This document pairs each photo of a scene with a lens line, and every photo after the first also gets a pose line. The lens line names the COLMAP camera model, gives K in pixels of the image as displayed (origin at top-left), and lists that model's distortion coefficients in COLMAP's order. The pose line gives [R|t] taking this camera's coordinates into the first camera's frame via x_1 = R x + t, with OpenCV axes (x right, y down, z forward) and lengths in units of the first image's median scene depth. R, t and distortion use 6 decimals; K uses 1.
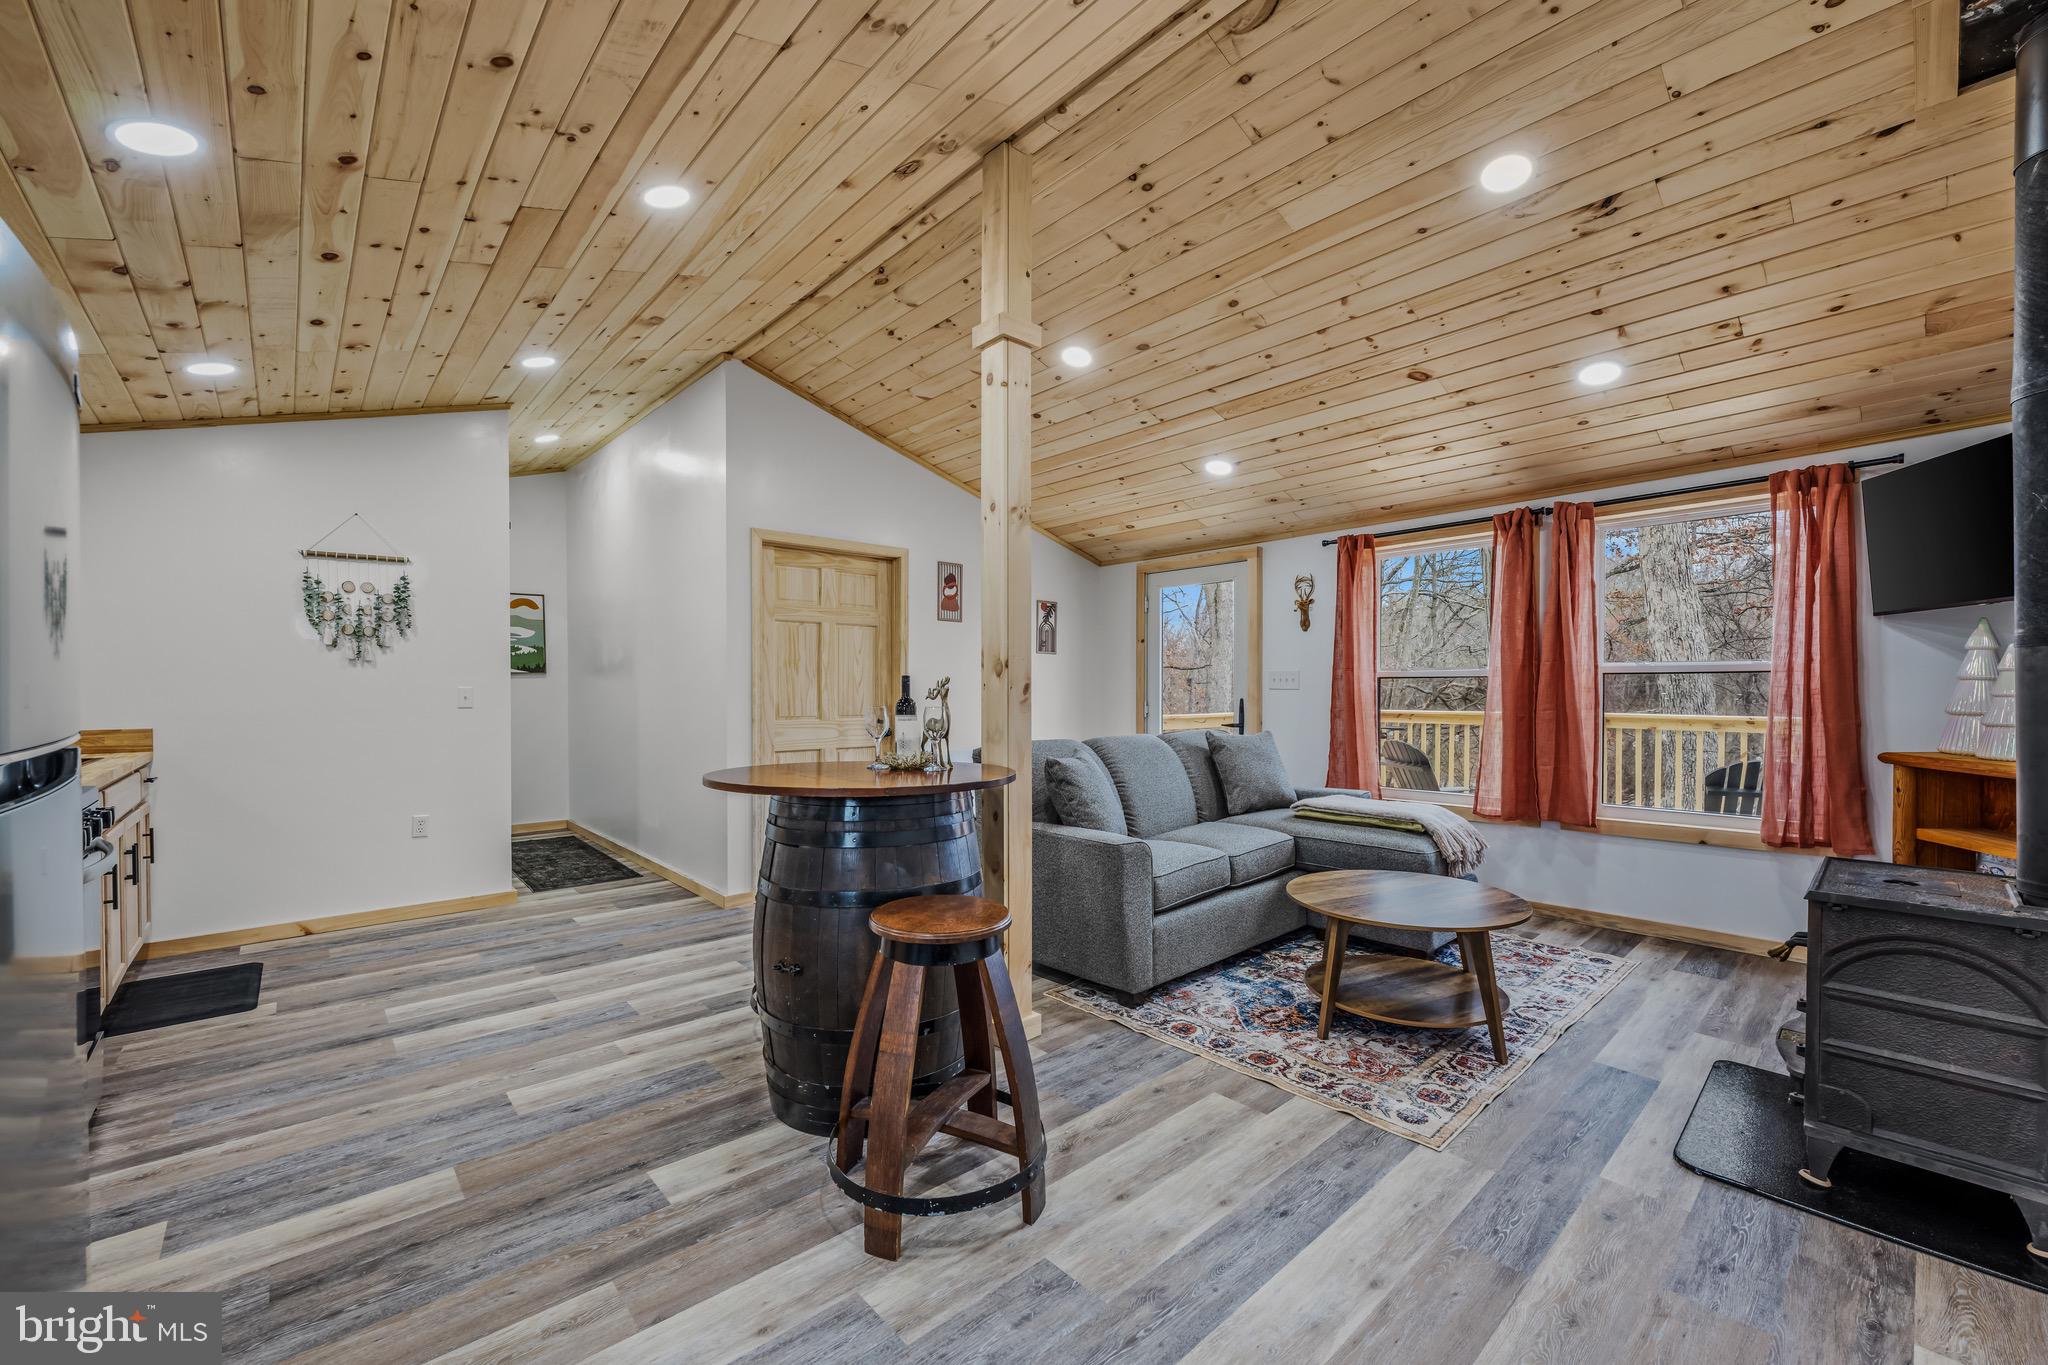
lens RADIAL K [[814.6, 0, 1018.1], [0, 814.6, 690.4], [0, 0, 1]] dist [-0.001735, 0.000103]
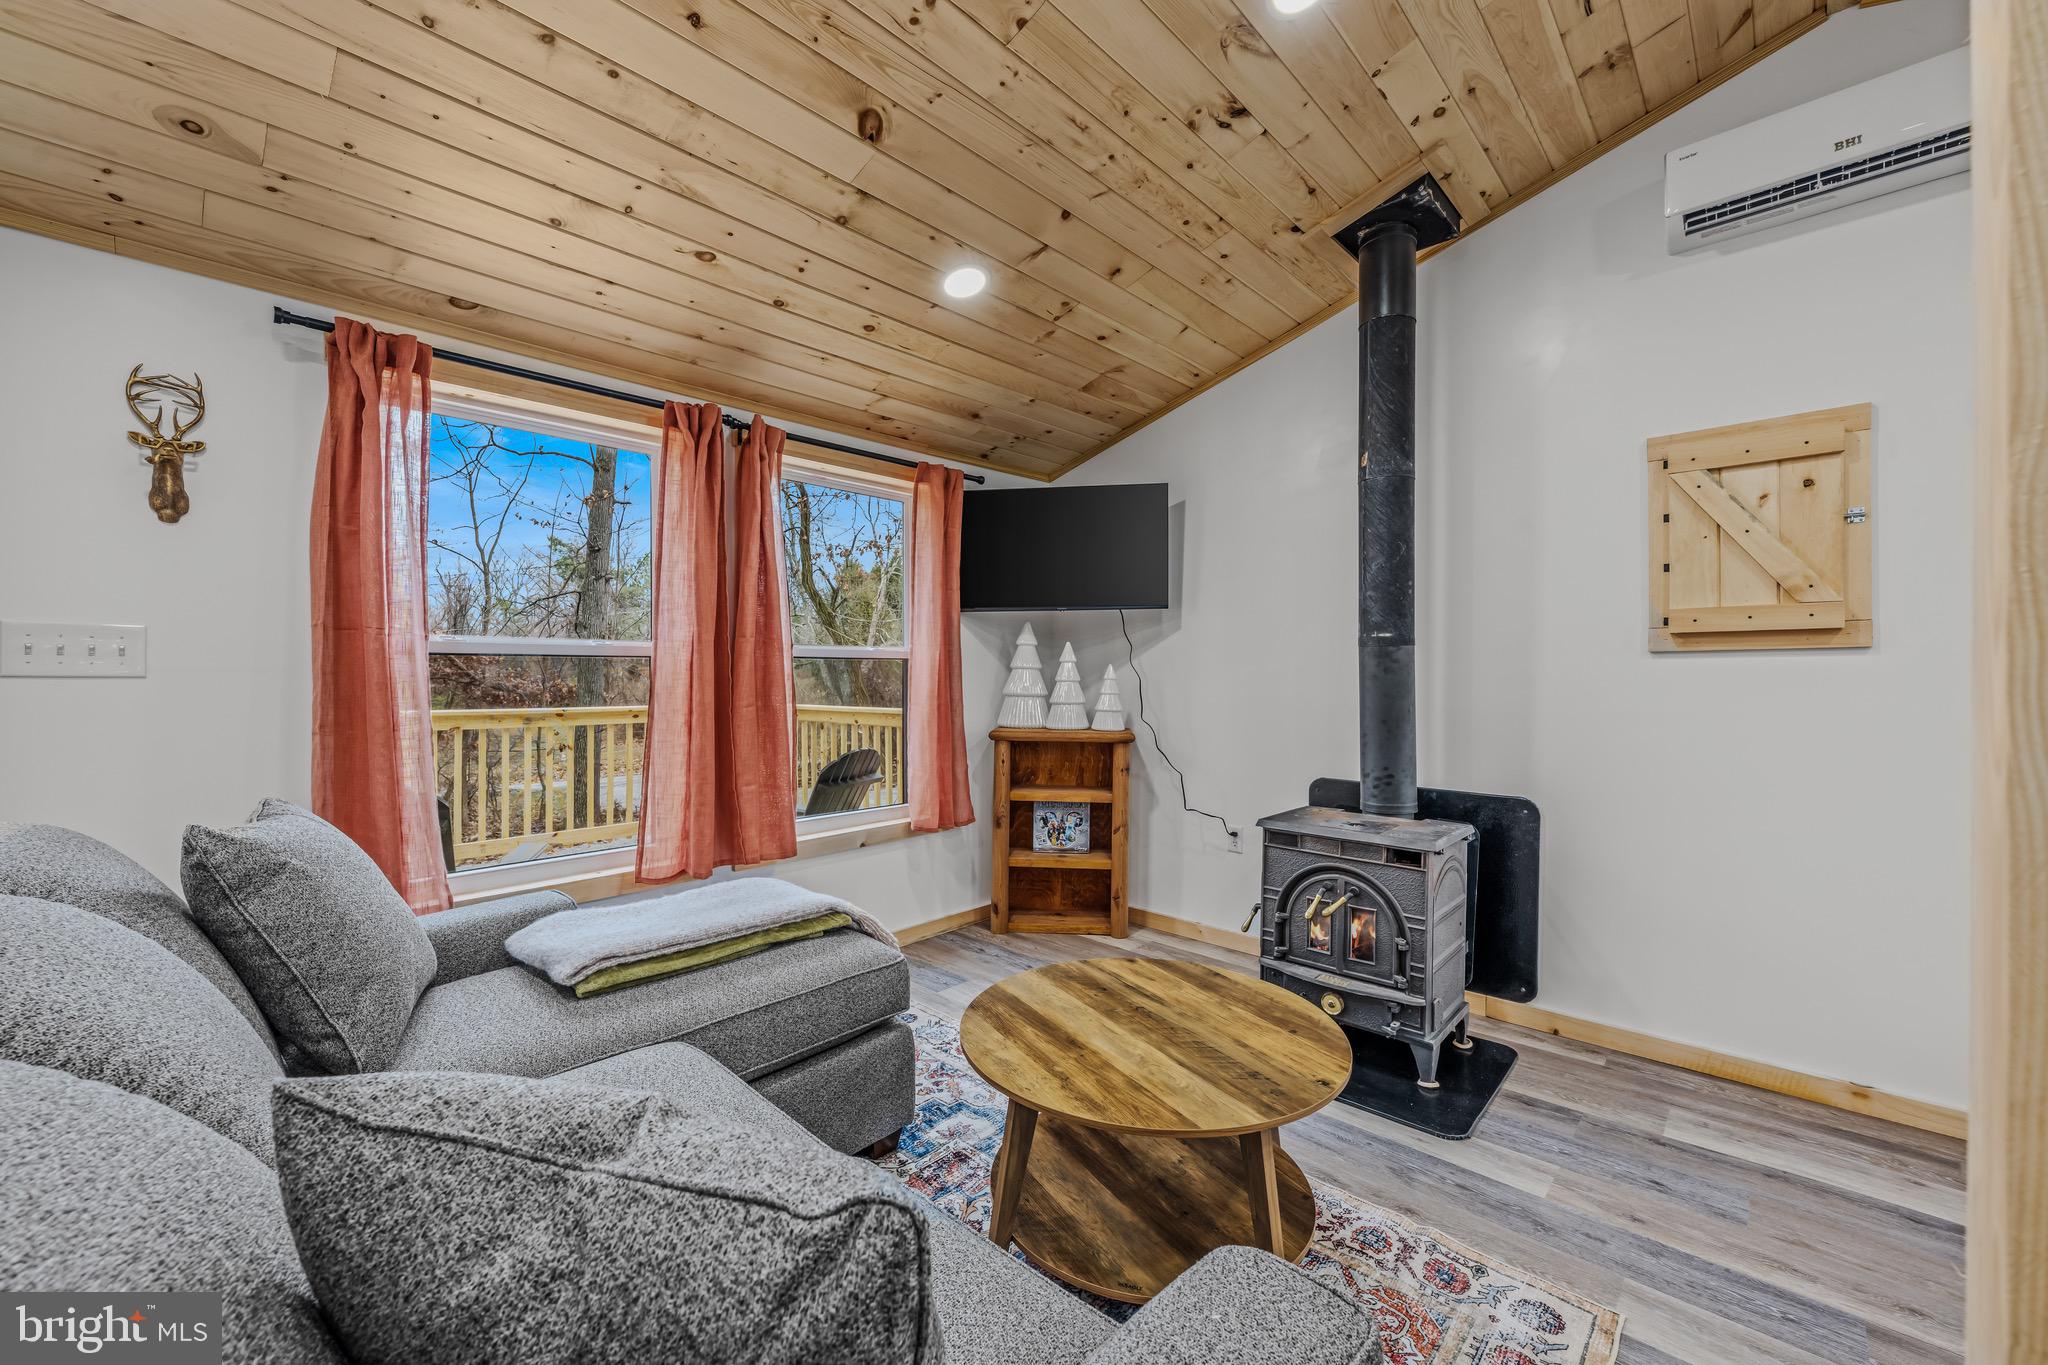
lens RADIAL K [[814.6, 0, 1026.2], [0, 814.6, 681.3], [0, 0, 1]] dist [-0.001735, 0.000103]
pose [[-0.096665, -0.004380, 0.995307, -0.079201], [0.002389, 0.999986, 0.004633, -0.000312], [-0.995314, 0.002825, -0.096653, 0.877189]]
